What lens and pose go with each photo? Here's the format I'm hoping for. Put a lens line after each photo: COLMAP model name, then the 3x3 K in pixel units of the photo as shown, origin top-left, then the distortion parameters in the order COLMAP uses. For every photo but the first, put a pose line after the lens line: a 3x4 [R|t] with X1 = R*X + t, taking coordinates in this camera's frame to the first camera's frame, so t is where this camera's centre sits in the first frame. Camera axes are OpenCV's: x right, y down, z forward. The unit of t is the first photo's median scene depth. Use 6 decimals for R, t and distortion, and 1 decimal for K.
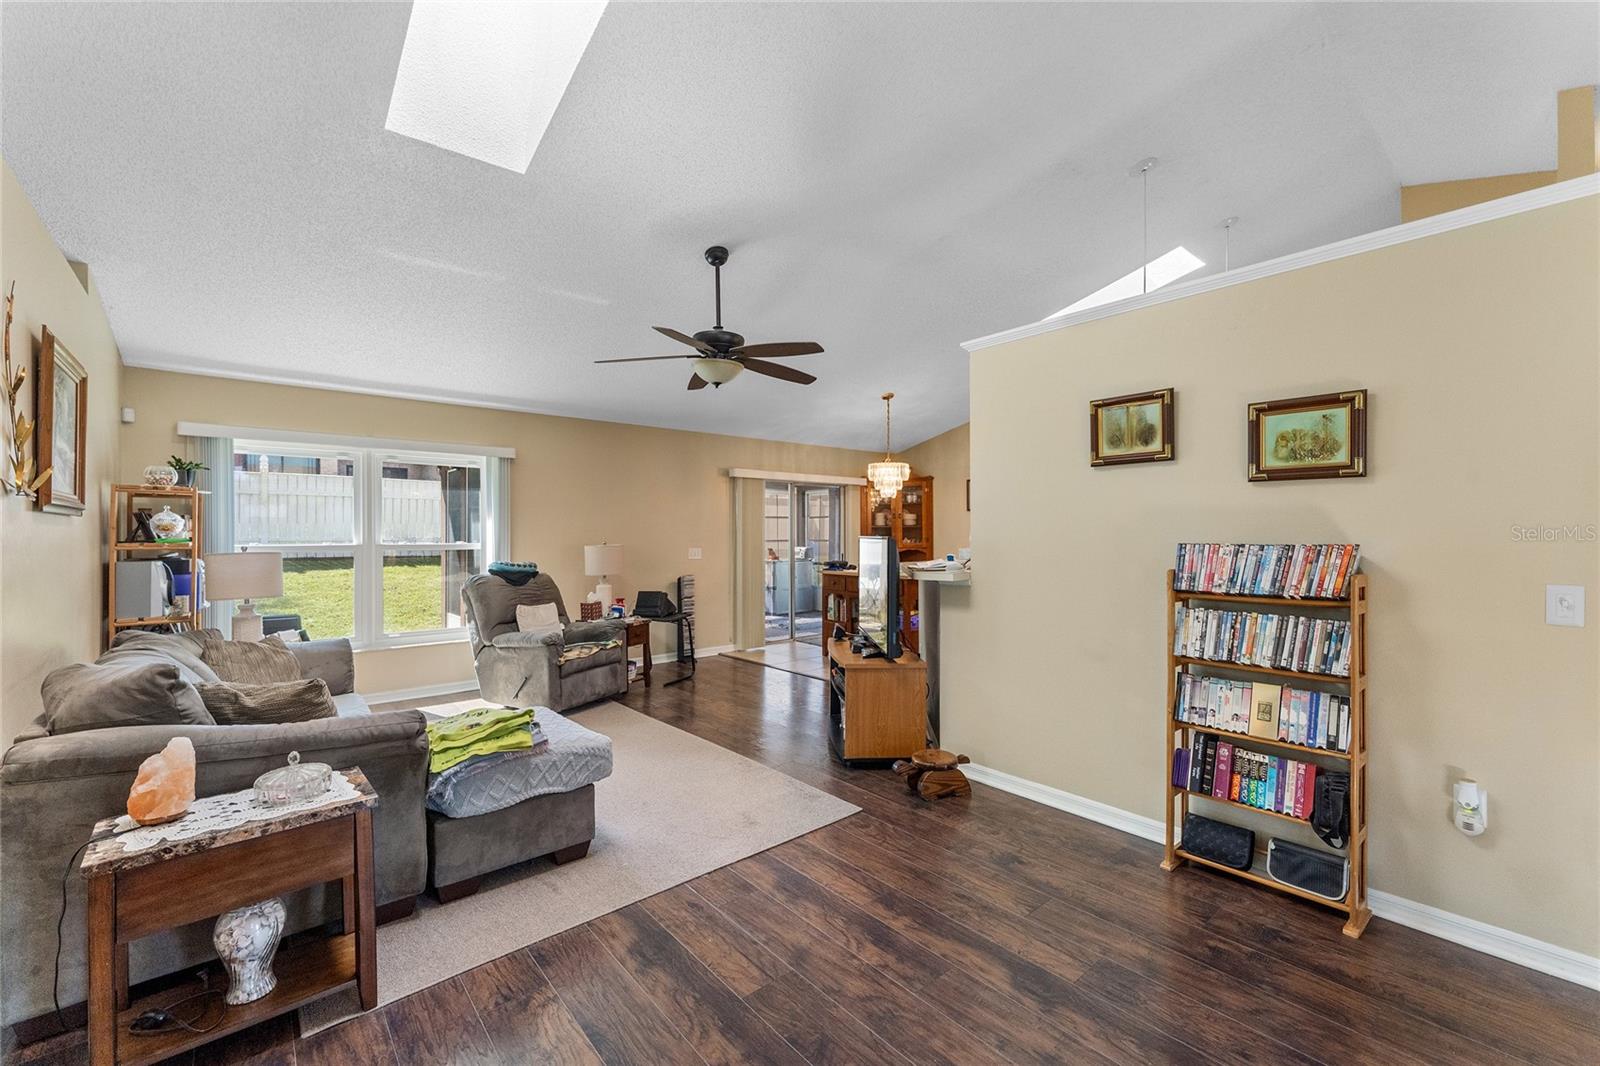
lens RADIAL K [[665.3, 0, 796.2], [0, 665.3, 534.4], [0, 0, 1]] dist [0.001839, 0.000184]
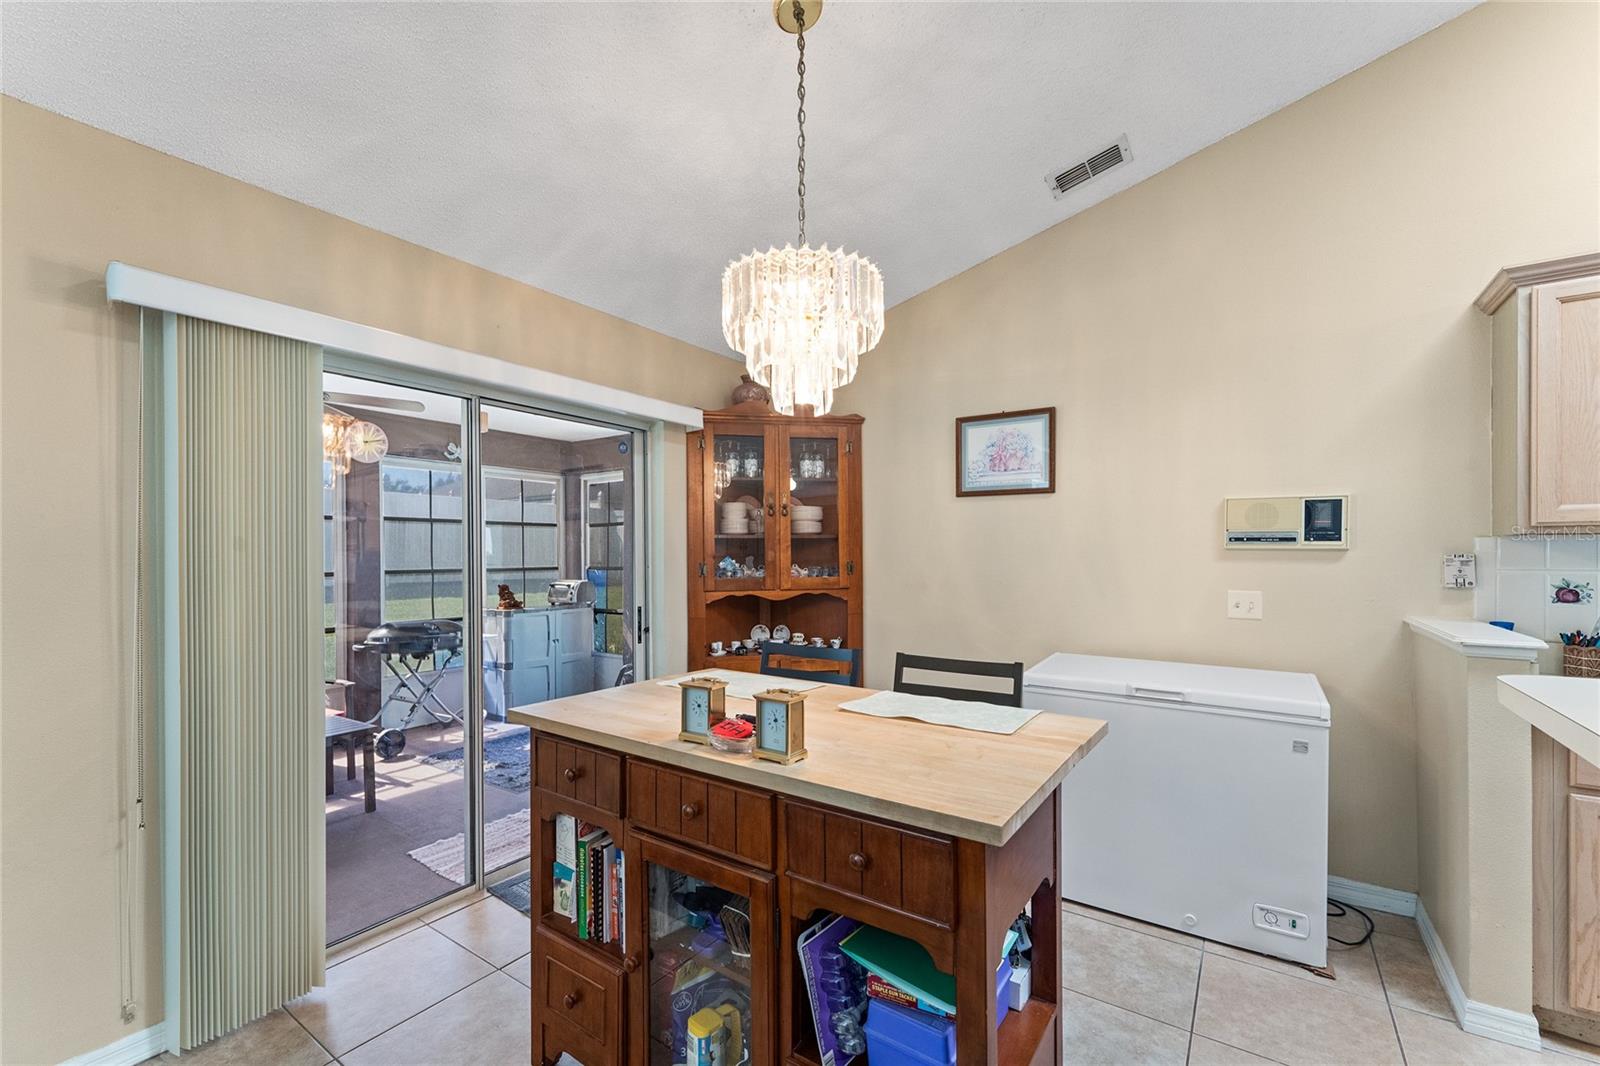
lens RADIAL K [[665.3, 0, 800.5], [0, 665.3, 557.5], [0, 0, 1]] dist [0.001839, 0.000184]
pose [[0.963900, -0.003012, 0.266249, 0.056155], [0.001680, 0.999985, 0.005228, -0.001044], [-0.266261, -0.004592, 0.963890, 0.601969]]
